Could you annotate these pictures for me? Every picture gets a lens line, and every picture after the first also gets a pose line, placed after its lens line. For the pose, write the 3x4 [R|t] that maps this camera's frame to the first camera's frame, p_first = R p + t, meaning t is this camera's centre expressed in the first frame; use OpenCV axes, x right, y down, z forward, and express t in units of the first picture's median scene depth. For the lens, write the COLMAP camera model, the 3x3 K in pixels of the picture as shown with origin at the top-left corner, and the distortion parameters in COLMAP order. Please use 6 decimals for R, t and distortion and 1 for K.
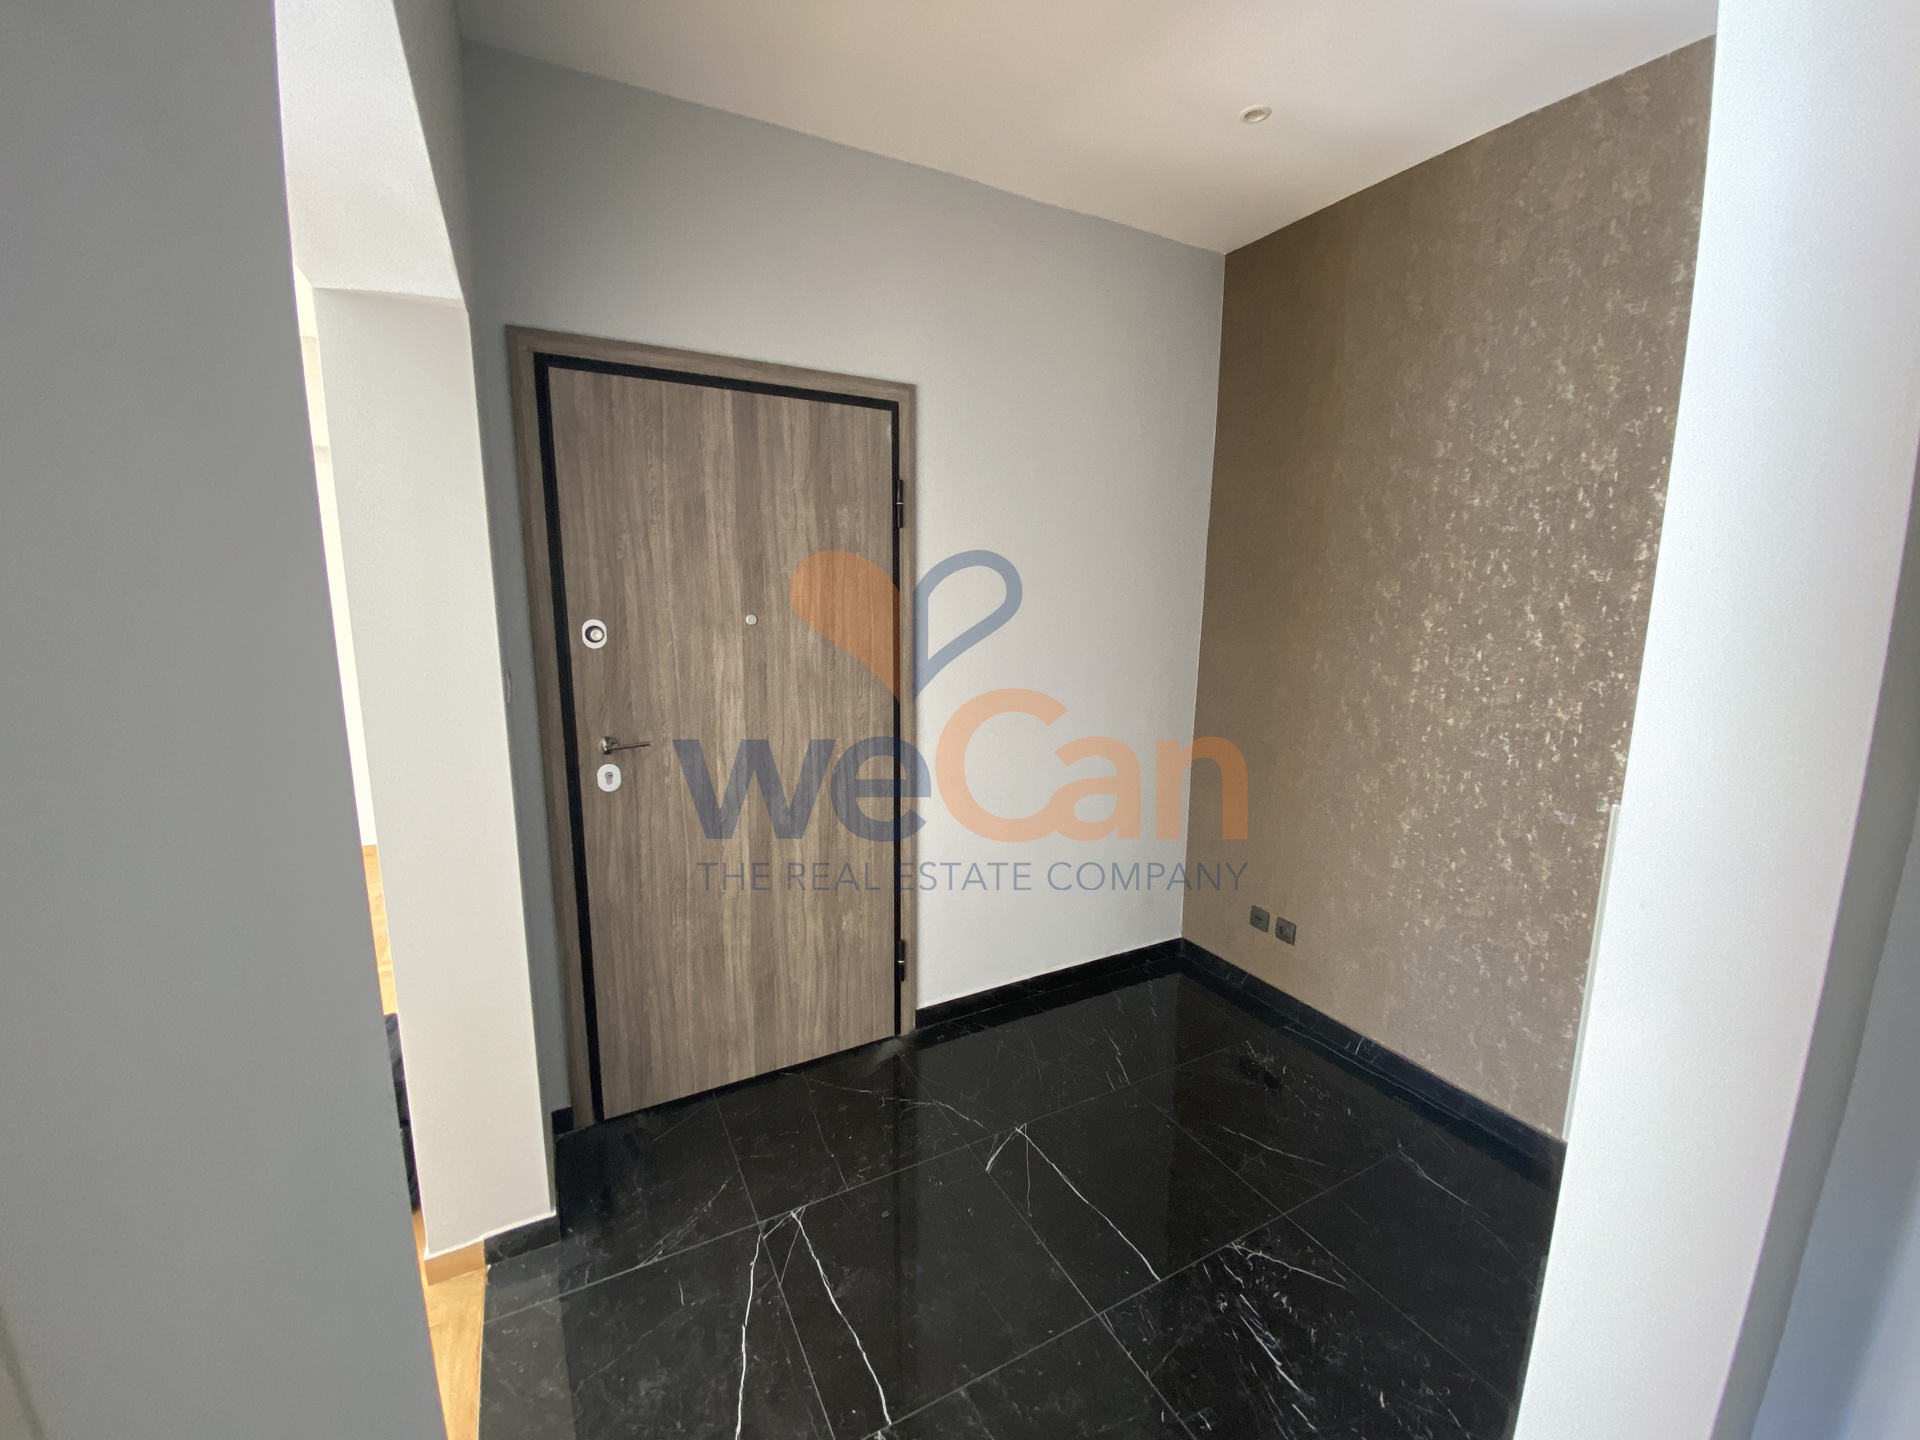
lens RADIAL K [[776.6, 0, 965.7], [0, 776.6, 715.3], [0, 0, 1]] dist [0.022501, -0.021647]
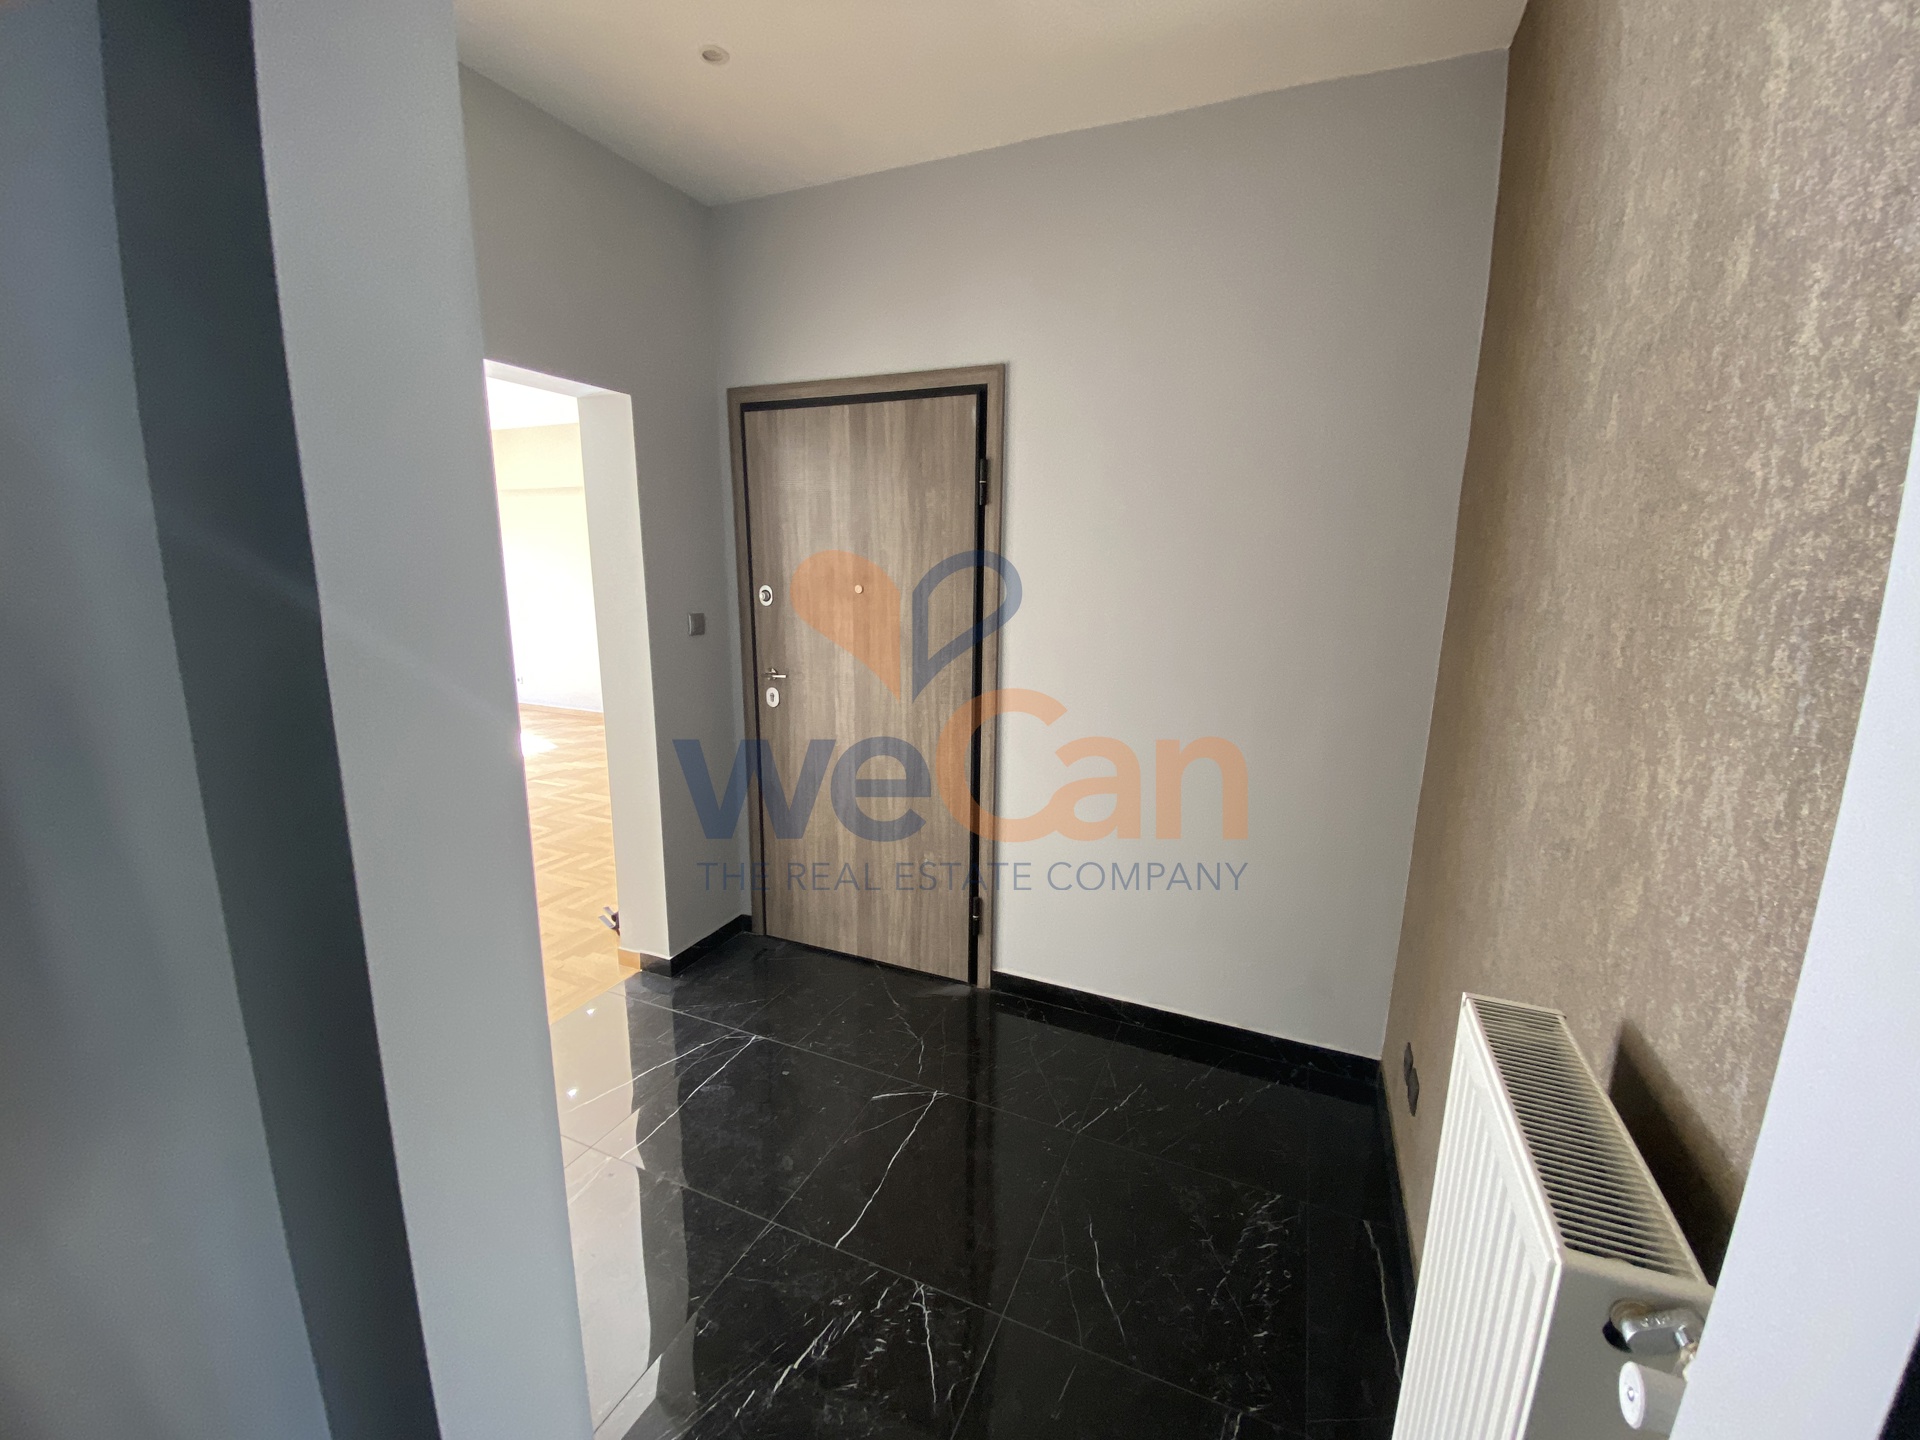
lens RADIAL K [[776.6, 0, 965.7], [0, 776.6, 715.3], [0, 0, 1]] dist [0.022501, -0.021647]
pose [[0.617415, 0.146956, -0.772789, 0.787129], [-0.133499, 0.987719, 0.081170, -0.045040], [0.775227, 0.053051, 0.629451, 0.350623]]
